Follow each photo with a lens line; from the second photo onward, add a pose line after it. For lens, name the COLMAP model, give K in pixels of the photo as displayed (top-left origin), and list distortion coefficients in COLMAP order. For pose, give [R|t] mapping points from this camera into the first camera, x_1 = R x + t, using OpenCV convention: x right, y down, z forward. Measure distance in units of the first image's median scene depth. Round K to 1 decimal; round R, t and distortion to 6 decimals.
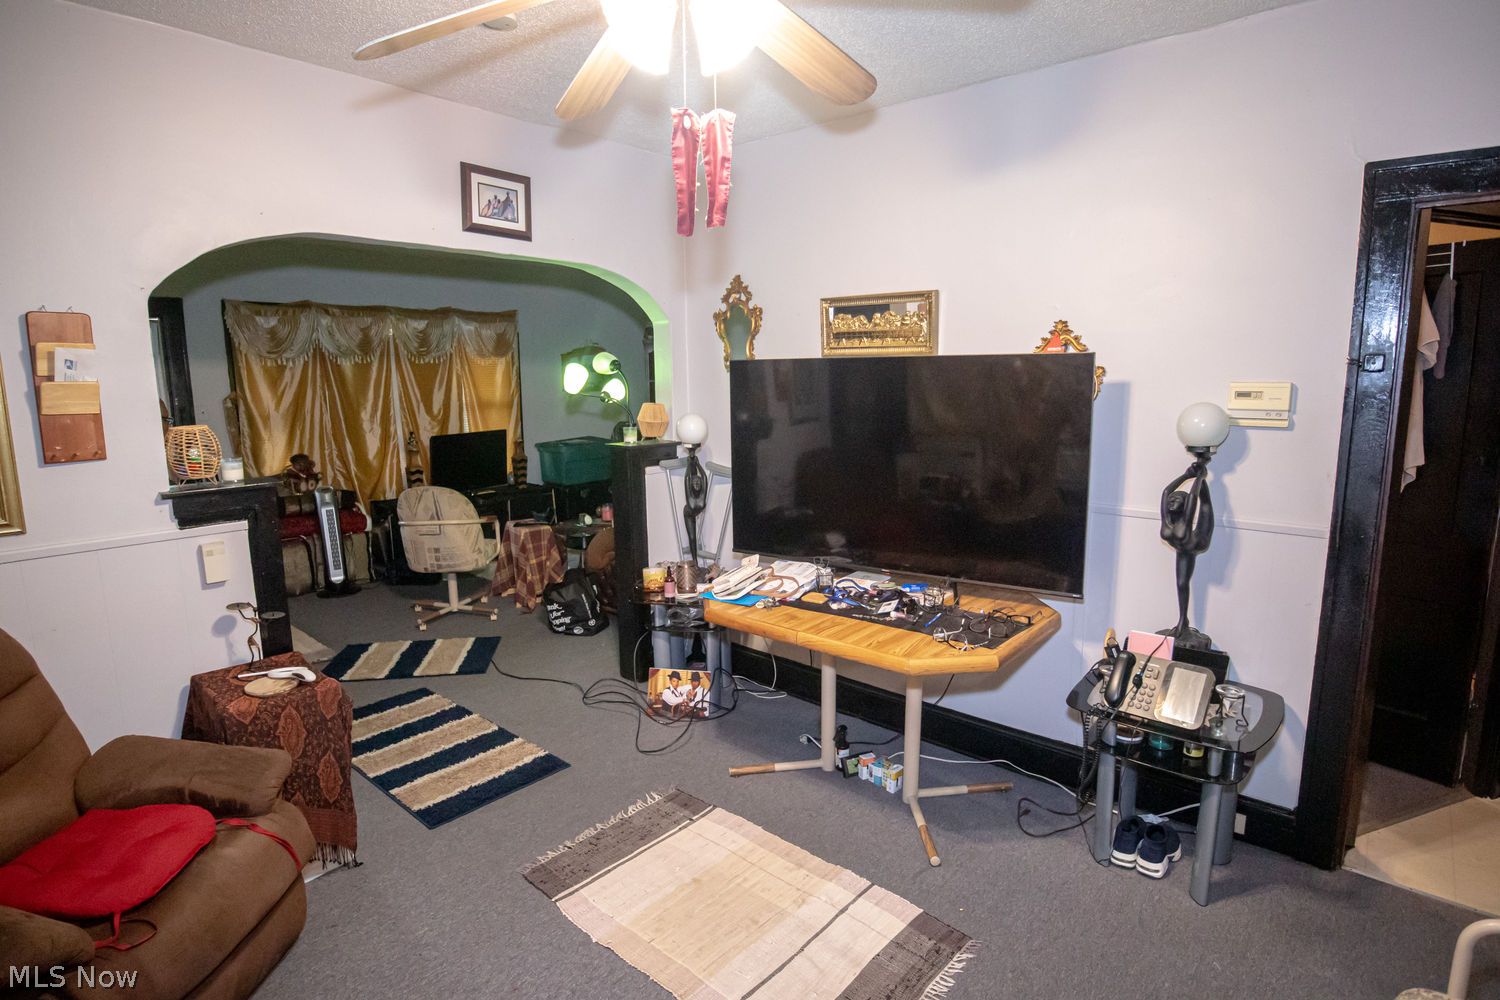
lens RADIAL K [[779.6, 0, 739.9], [0, 779.6, 500.9], [0, 0, 1]] dist [-0.047249, 0.021156]
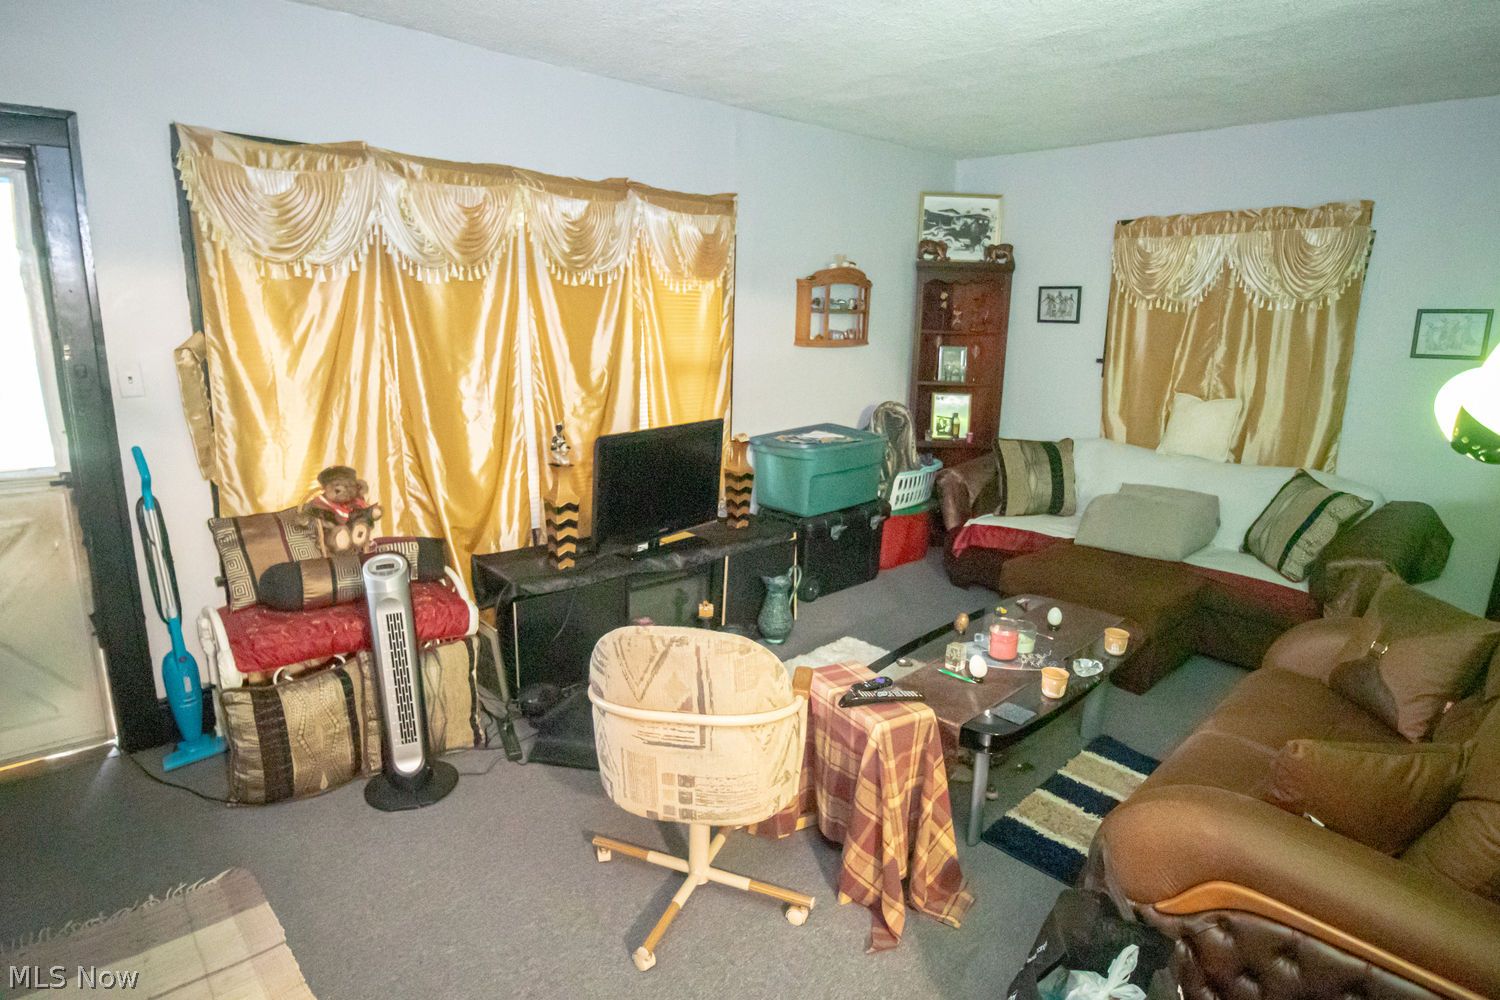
lens RADIAL K [[776.5, 0, 717.2], [0, 776.5, 489.0], [0, 0, 1]] dist [-0.051139, 0.020167]
pose [[0.994164, 0.052988, -0.093971, -0.286556], [-0.047234, 0.996931, 0.062438, -0.087095], [0.096991, -0.057634, 0.993615, 0.538343]]
